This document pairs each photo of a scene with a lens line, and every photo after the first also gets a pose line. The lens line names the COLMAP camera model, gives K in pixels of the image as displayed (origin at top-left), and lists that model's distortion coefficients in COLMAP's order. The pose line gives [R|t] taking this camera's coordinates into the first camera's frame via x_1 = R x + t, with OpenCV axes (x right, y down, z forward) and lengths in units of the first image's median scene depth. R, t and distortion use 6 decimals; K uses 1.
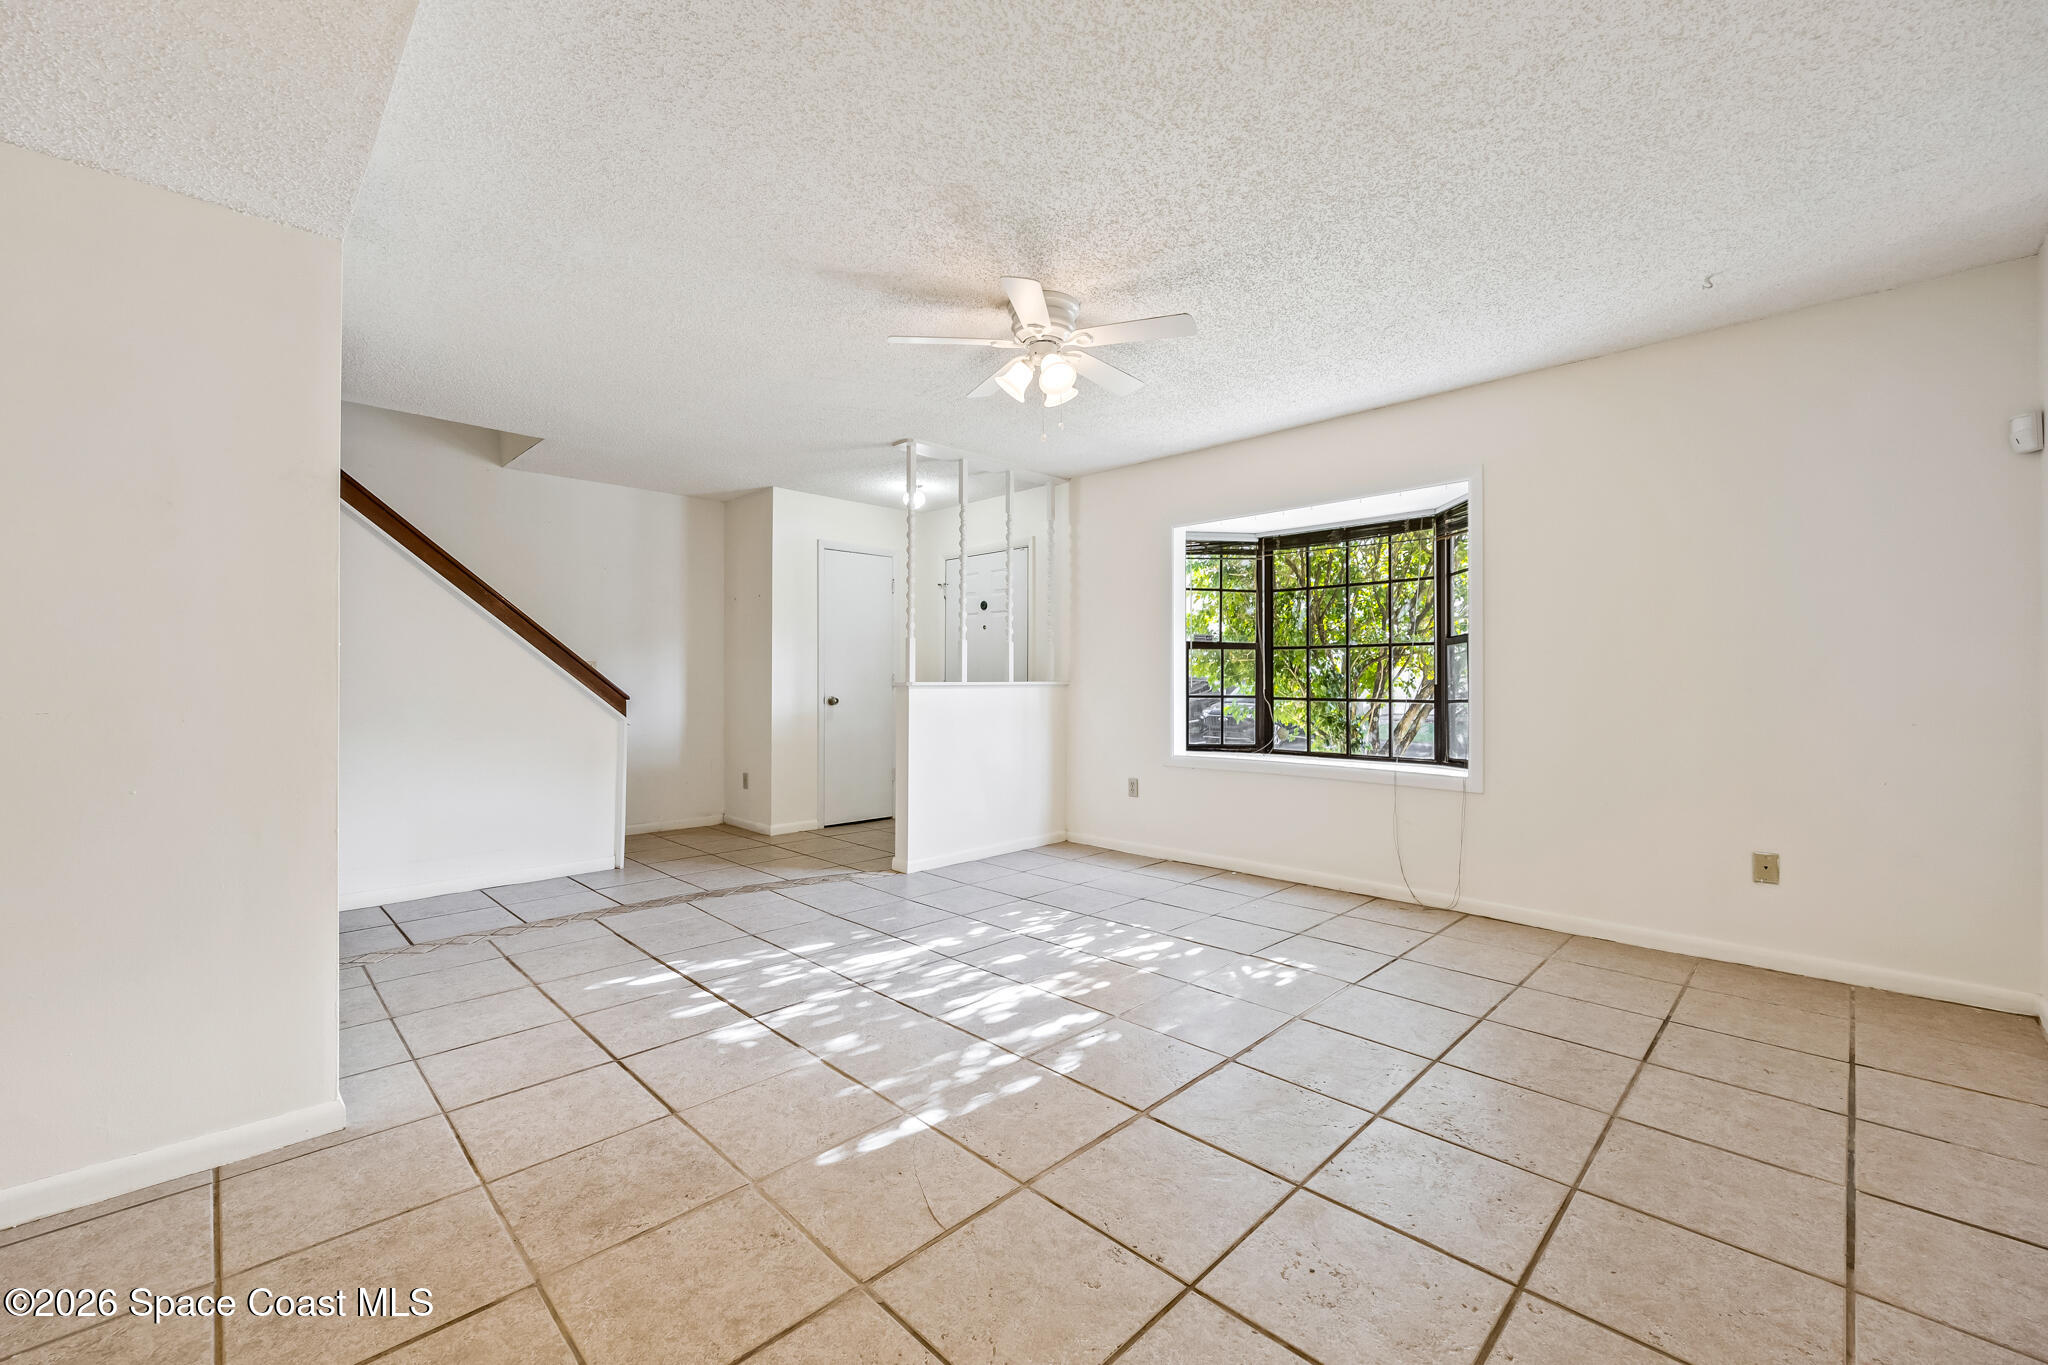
lens RADIAL K [[816.5, 0, 1038.2], [0, 816.5, 684.8], [0, 0, 1]] dist [-0.002688, 0.000134]
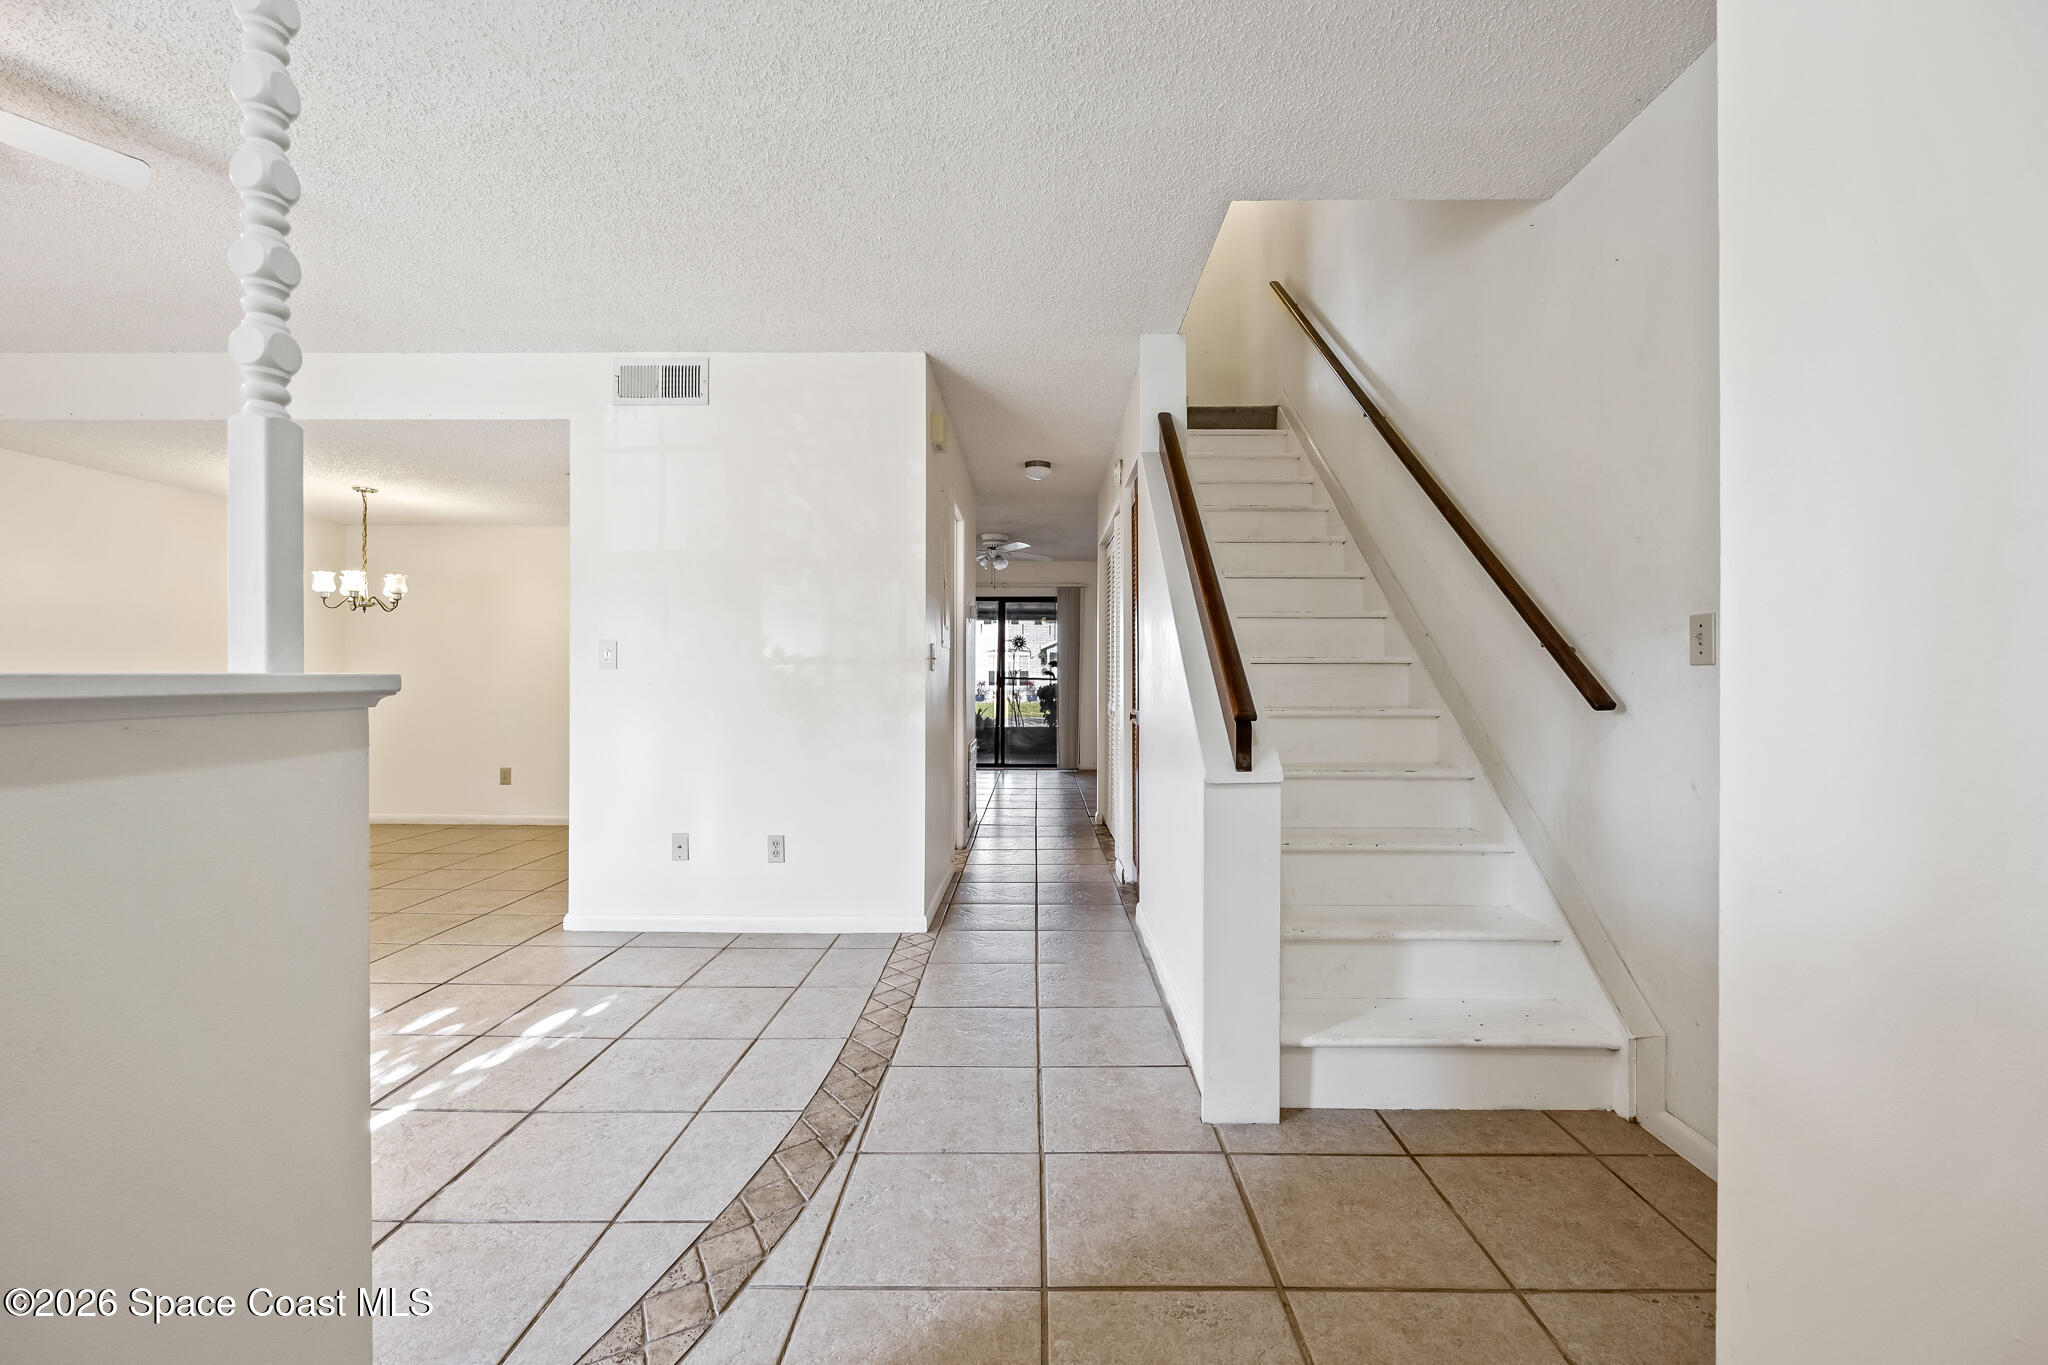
lens RADIAL K [[816.5, 0, 1045.6], [0, 816.5, 677.9], [0, 0, 1]] dist [-0.002688, 0.000134]
pose [[-0.712826, -0.001592, -0.701340, -0.232047], [-0.004931, 0.999984, 0.002742, -0.004576], [0.701324, 0.005413, -0.712822, 1.916945]]
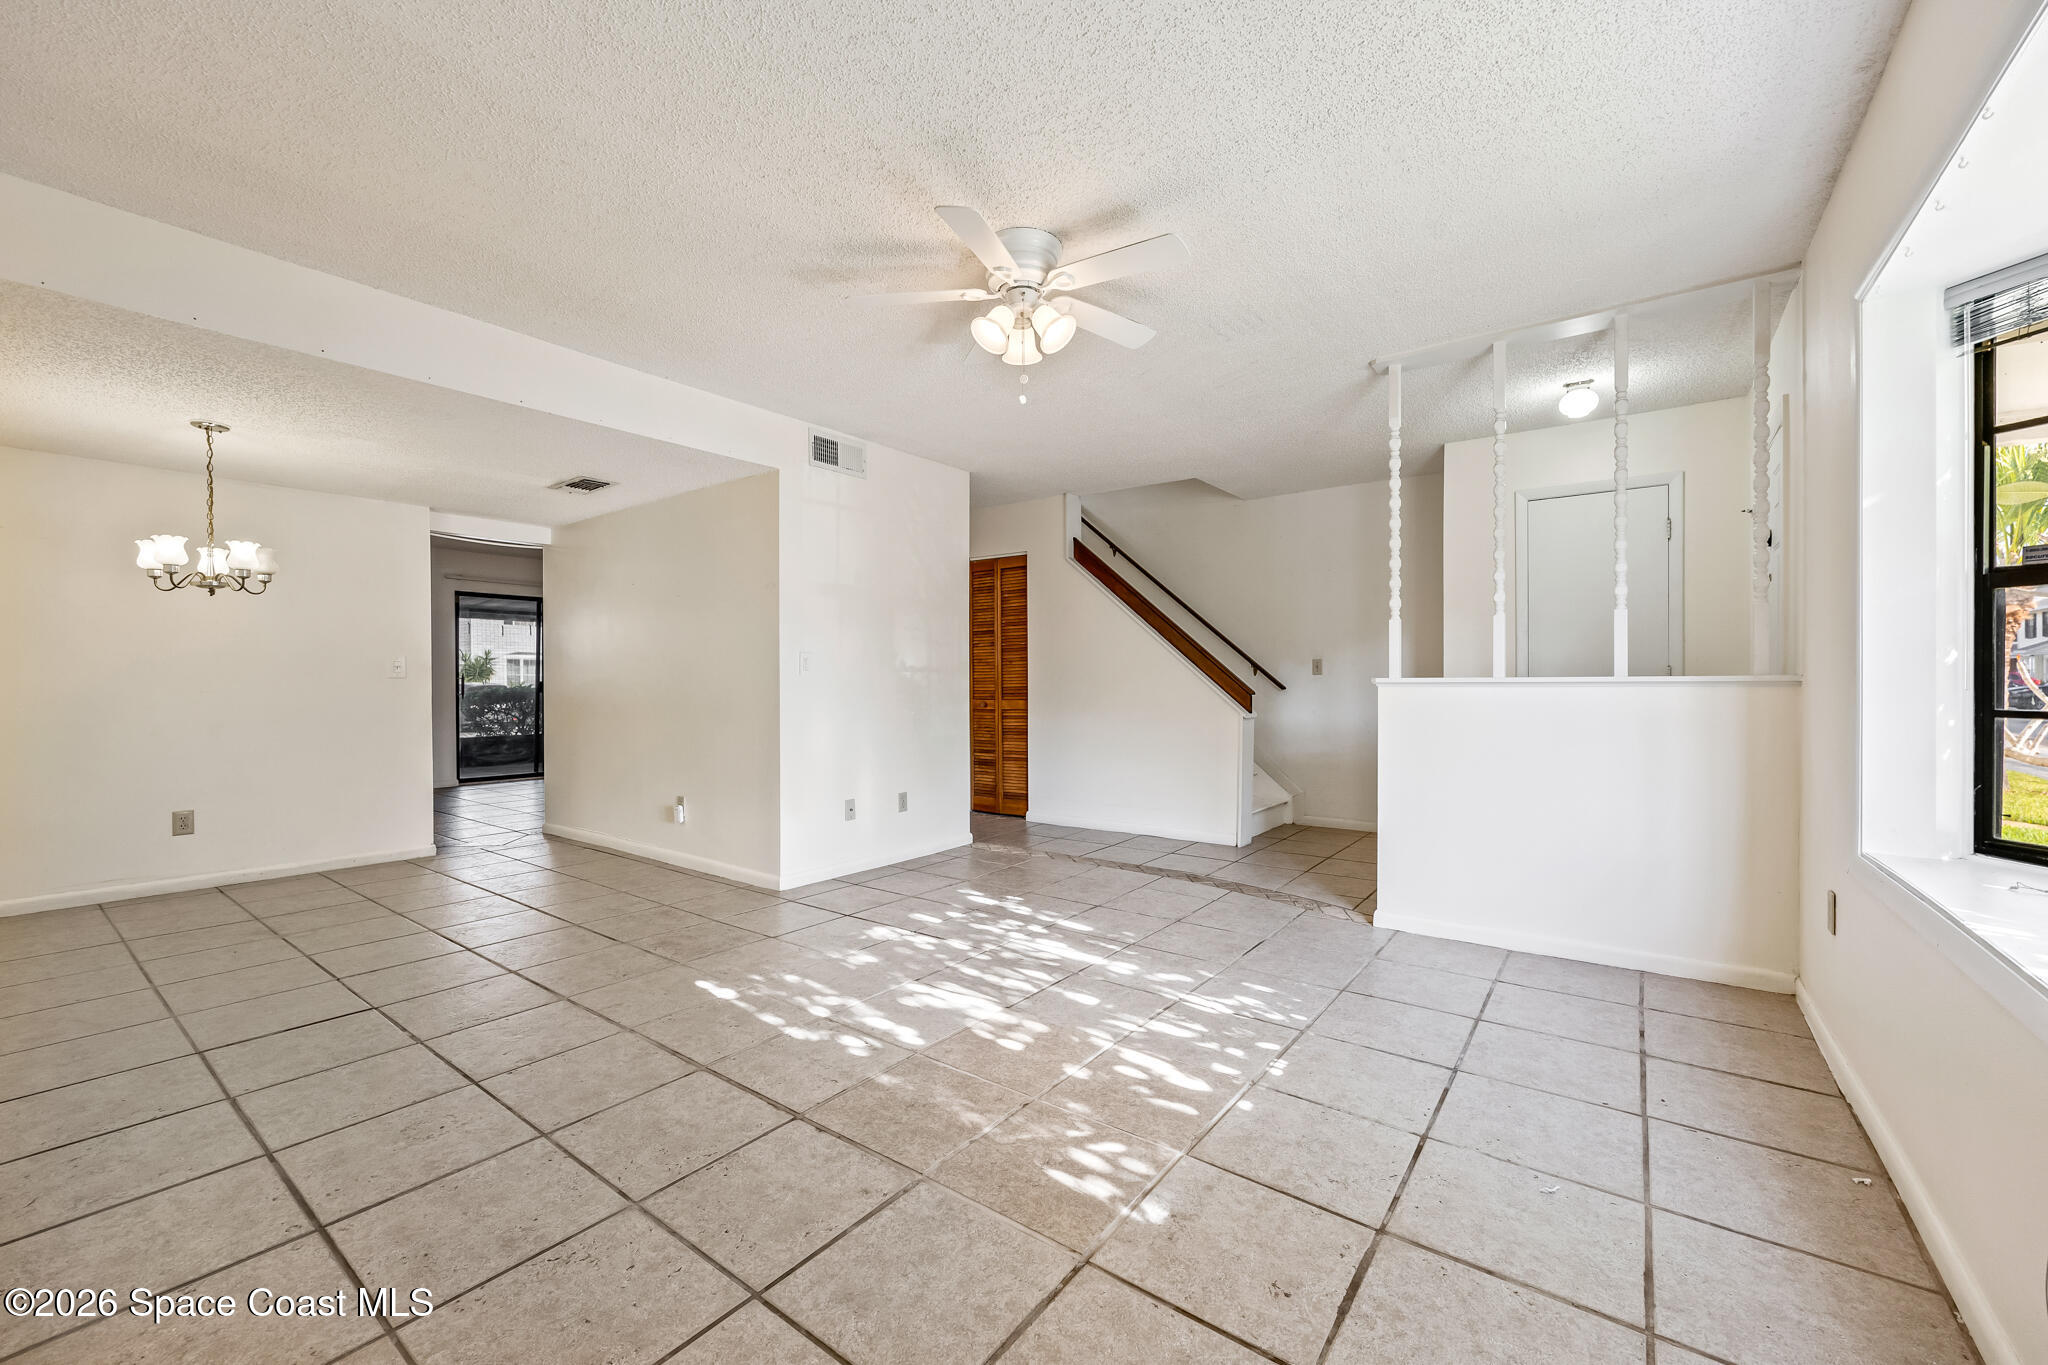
lens RADIAL K [[816.5, 0, 996.9], [0, 816.5, 676.9], [0, 0, 1]] dist [-0.002688, 0.000134]
pose [[0.121426, -0.004636, -0.992590, 0.851895], [-0.000215, 0.999989, -0.004697, -0.000792], [0.992600, 0.000784, 0.121424, 0.840079]]
